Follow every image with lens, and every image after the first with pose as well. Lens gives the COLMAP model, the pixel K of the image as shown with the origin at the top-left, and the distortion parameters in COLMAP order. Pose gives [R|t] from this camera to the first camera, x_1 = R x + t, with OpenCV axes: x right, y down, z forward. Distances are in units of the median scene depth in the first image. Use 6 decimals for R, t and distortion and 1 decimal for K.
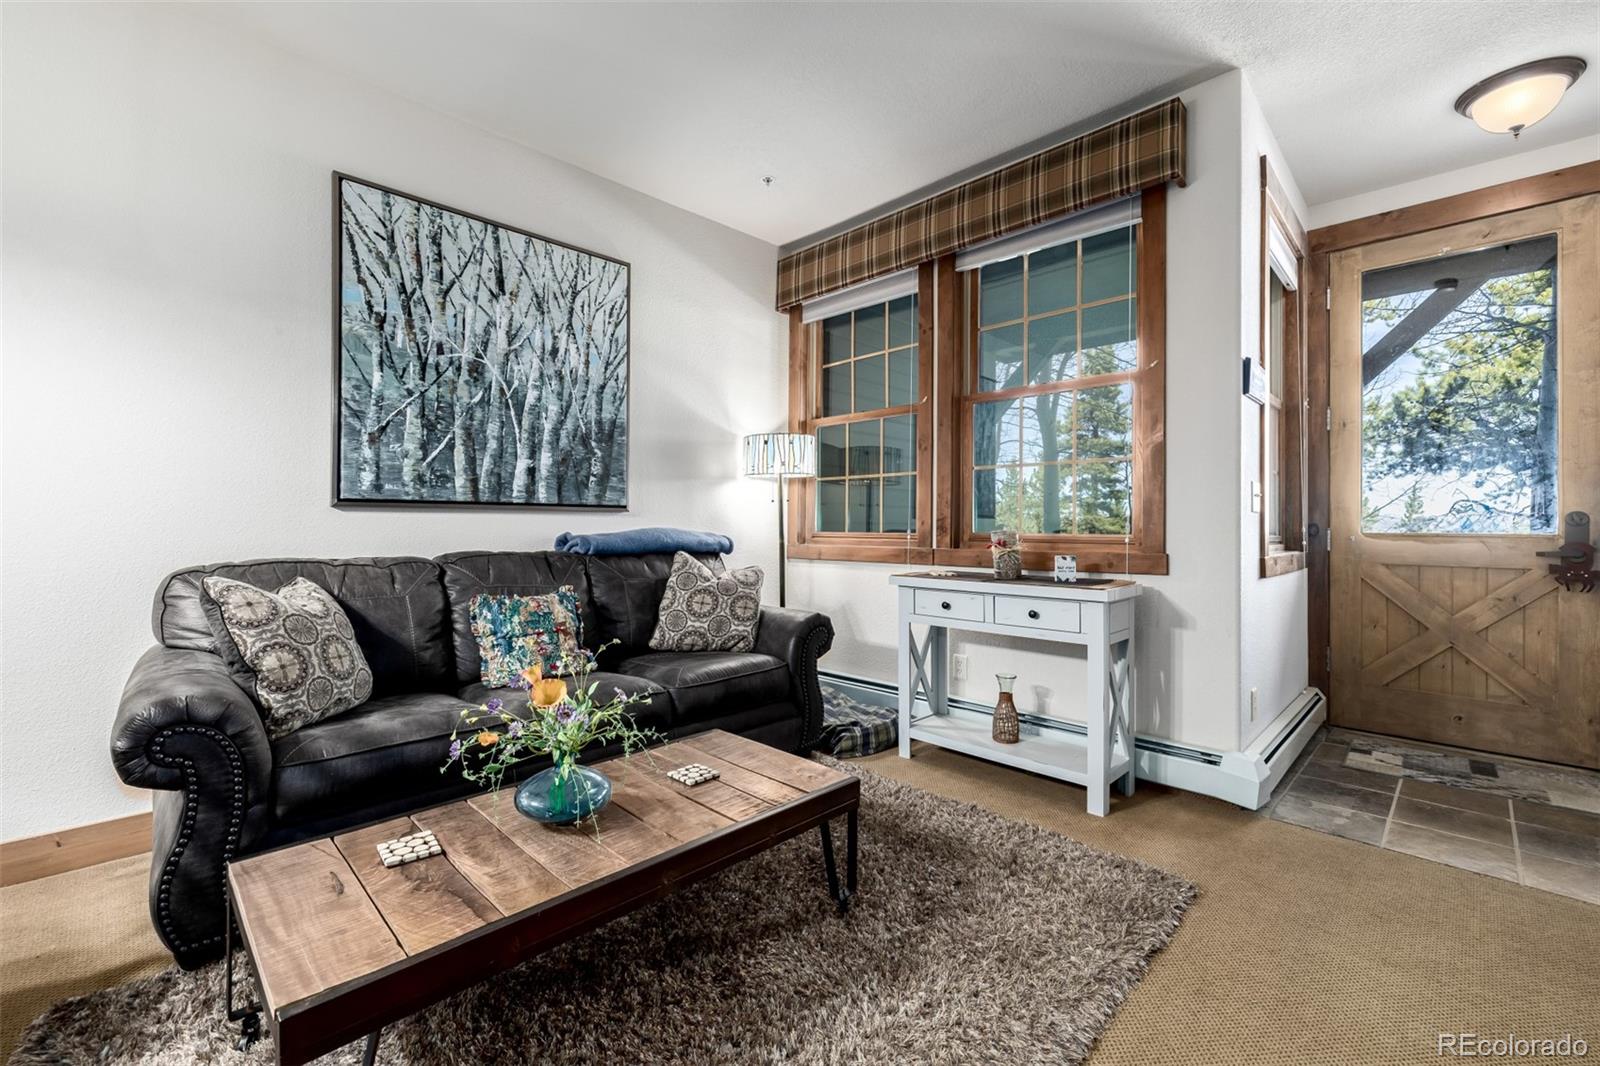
lens RADIAL K [[673.7, 0, 797.4], [0, 673.7, 523.9], [0, 0, 1]] dist [0.001749, -0.000597]
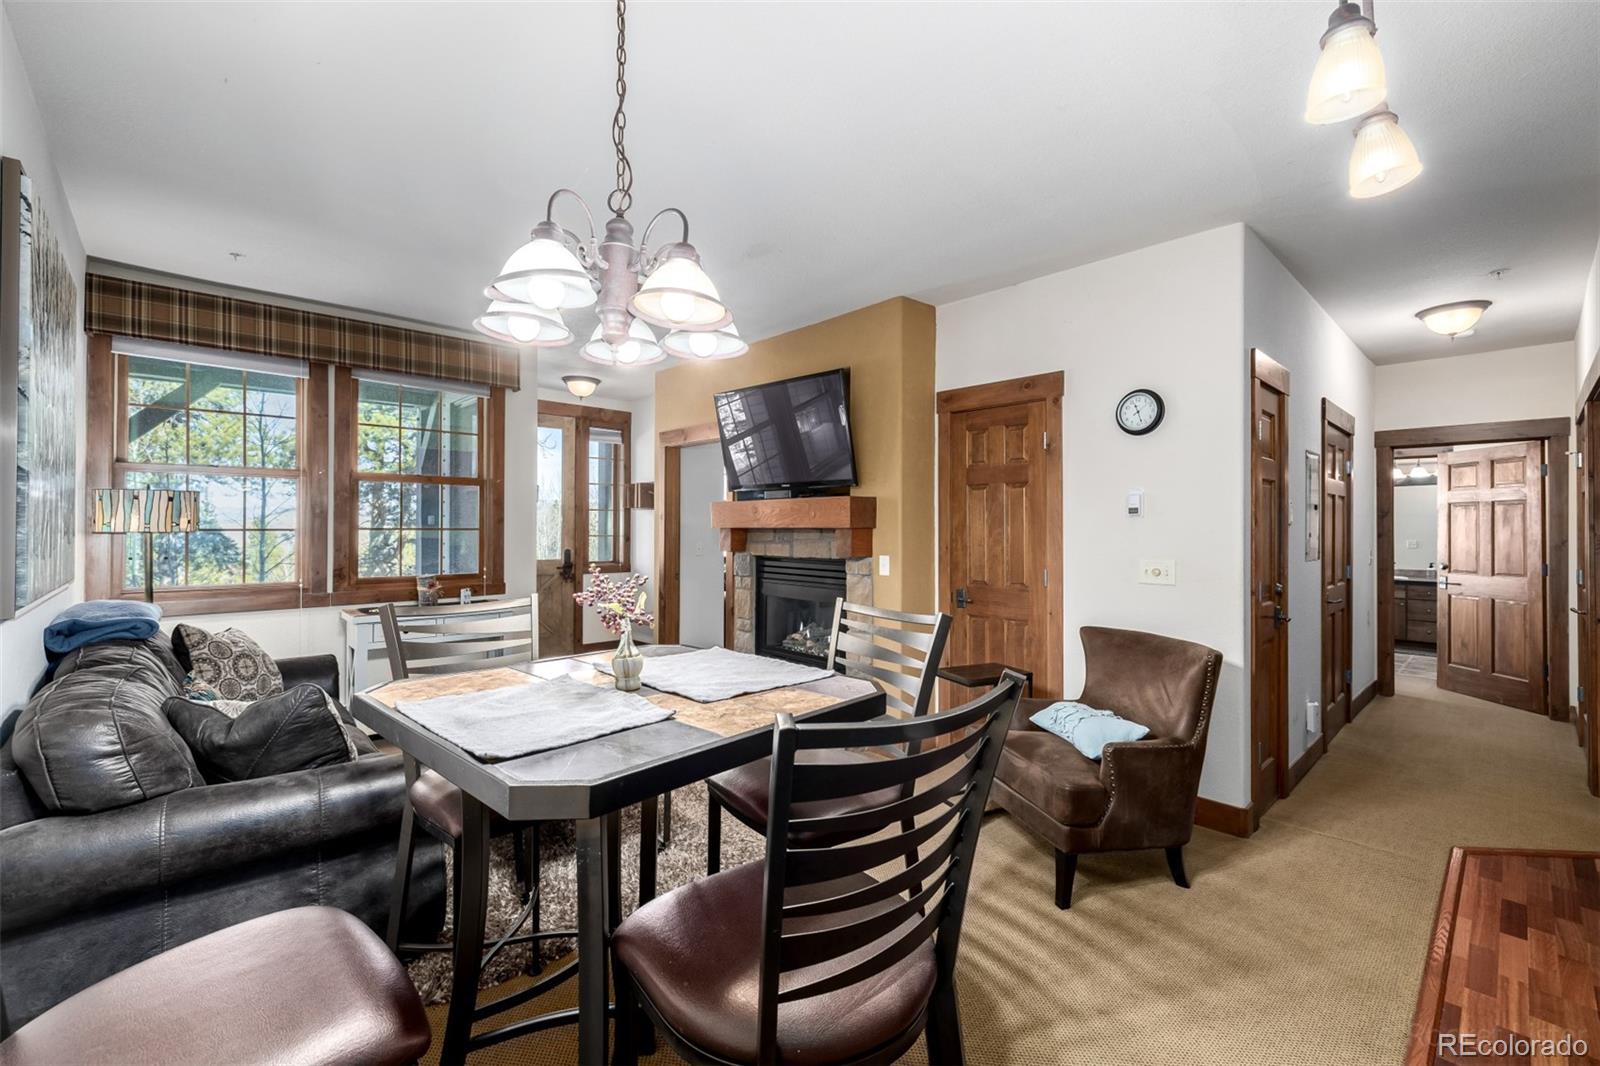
lens RADIAL K [[673.7, 0, 796.3], [0, 673.7, 522.8], [0, 0, 1]] dist [0.001749, -0.000597]
pose [[0.039280, 0.001533, 0.999227, -1.146014], [-0.008424, 0.999964, -0.001203, -0.112261], [-0.999193, -0.008370, 0.039292, 0.099643]]
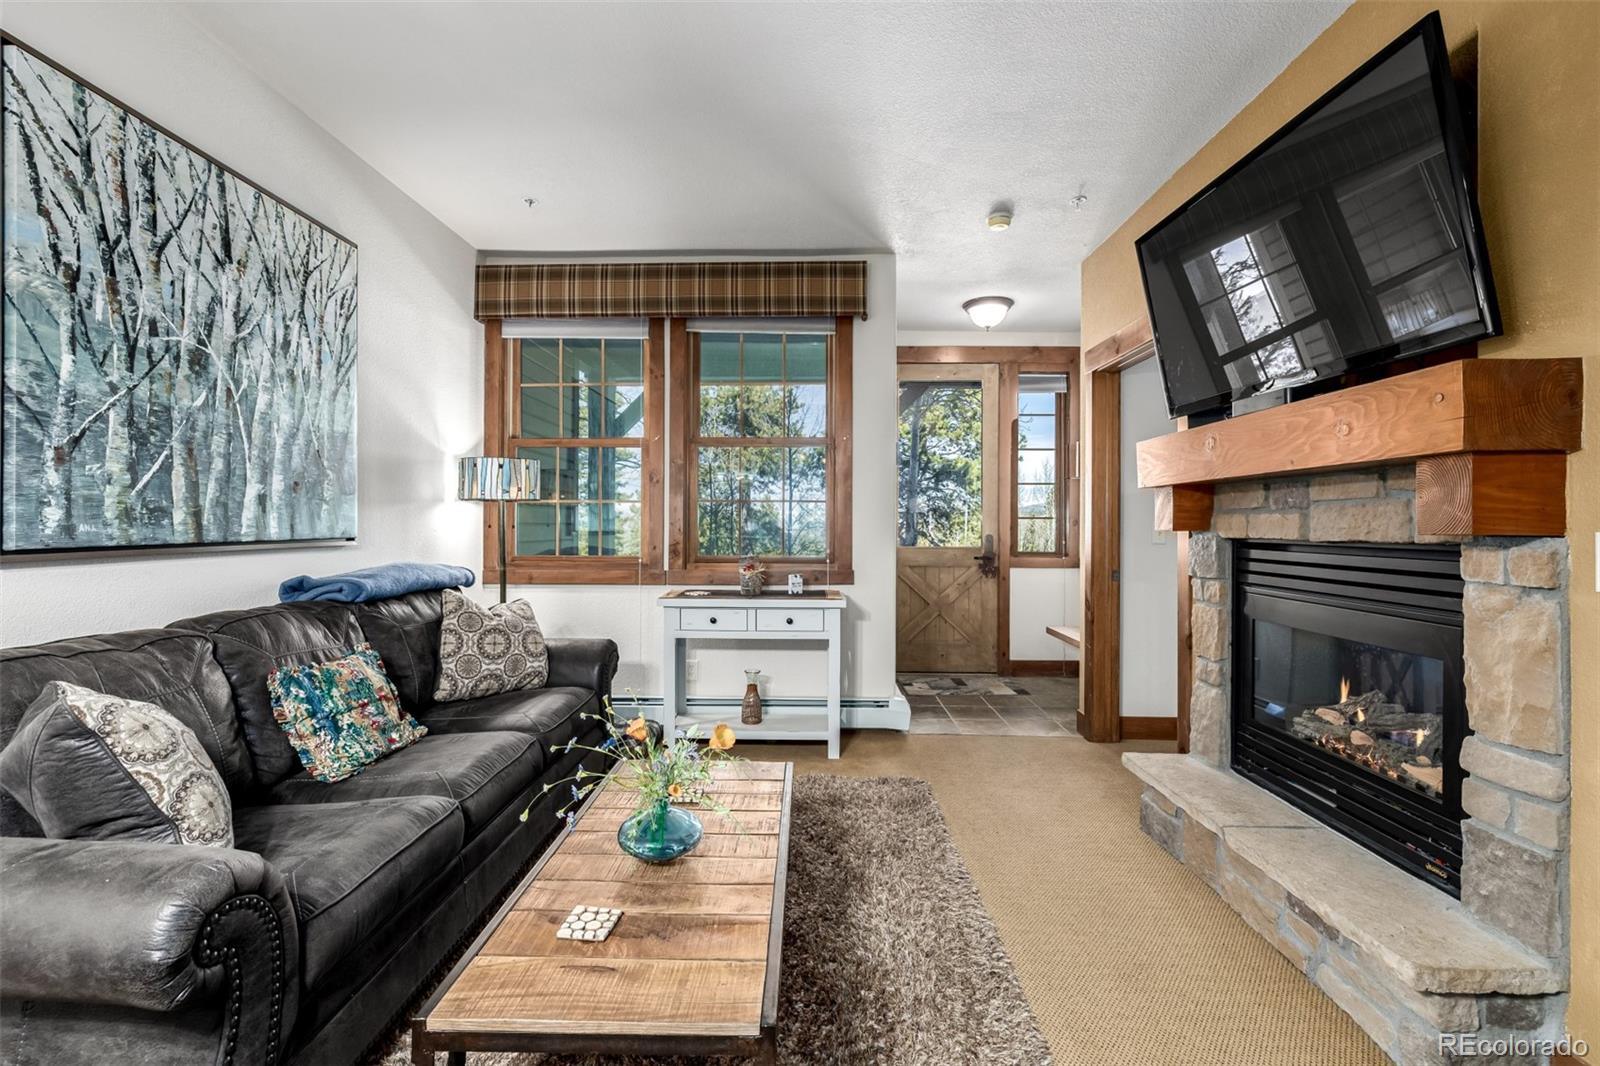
lens RADIAL K [[673.7, 0, 797.2], [0, 673.7, 523.3], [0, 0, 1]] dist [0.001749, -0.000597]
pose [[0.724417, -0.001950, 0.689359, -0.476927], [-0.002729, 0.999980, 0.005697, -0.056228], [-0.689357, -0.006008, 0.724397, 0.026937]]
